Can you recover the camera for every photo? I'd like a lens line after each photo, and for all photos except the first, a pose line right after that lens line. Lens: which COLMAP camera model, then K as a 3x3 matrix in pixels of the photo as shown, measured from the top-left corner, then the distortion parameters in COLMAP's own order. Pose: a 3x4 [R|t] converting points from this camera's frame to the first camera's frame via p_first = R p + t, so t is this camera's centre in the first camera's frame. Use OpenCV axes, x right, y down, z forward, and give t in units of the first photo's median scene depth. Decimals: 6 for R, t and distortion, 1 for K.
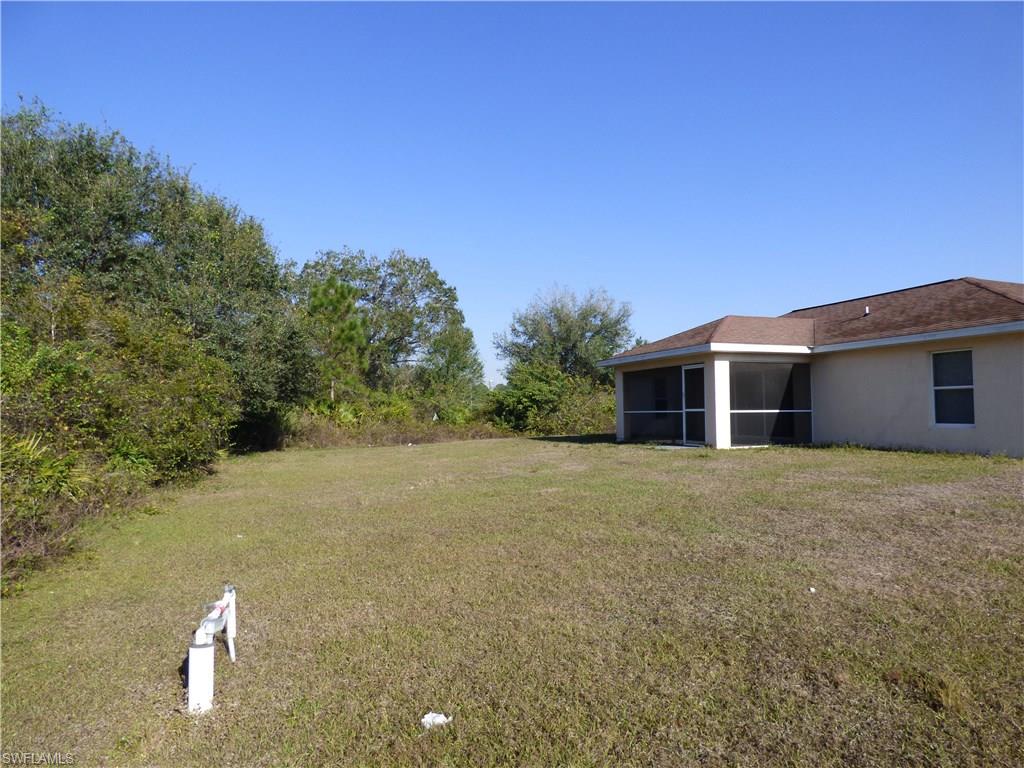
lens RADIAL K [[628.2, 0, 512.4], [0, 628.2, 382.7], [0, 0, 1]] dist [-0.018007, 0.005587]
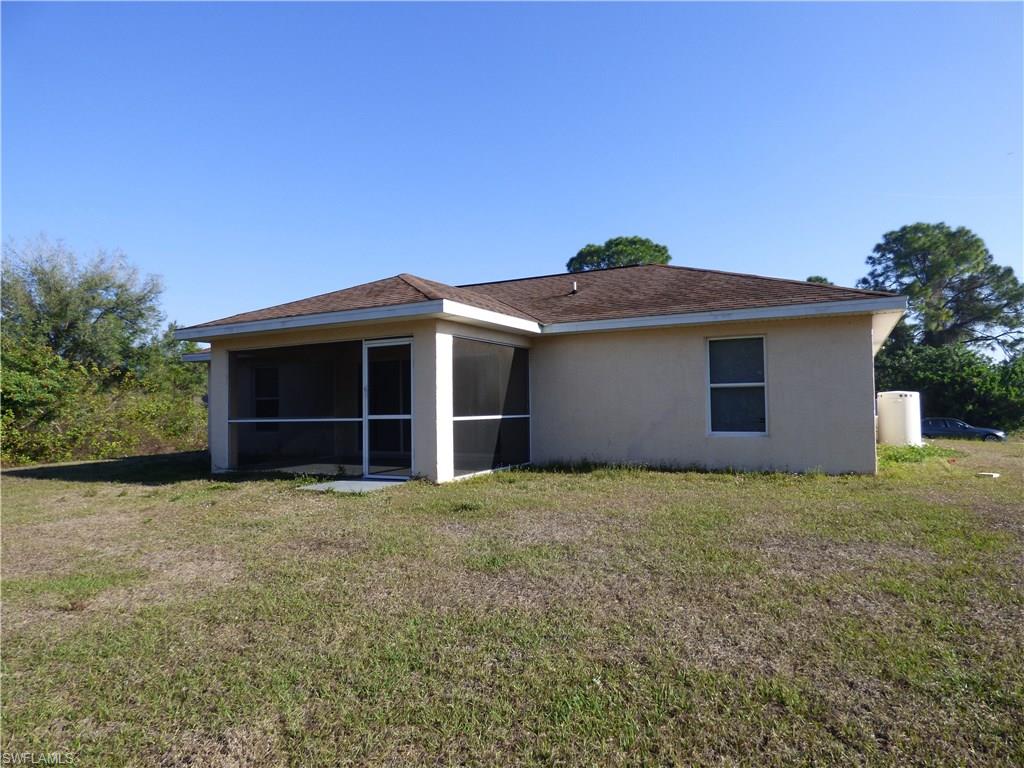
lens RADIAL K [[628.2, 0, 512.7], [0, 628.2, 386.3], [0, 0, 1]] dist [-0.018007, 0.005587]
pose [[0.740944, 0.020432, 0.671256, -0.015352], [-0.020715, 0.999757, -0.007565, 0.016545], [-0.671247, -0.008299, 0.741187, 0.475034]]
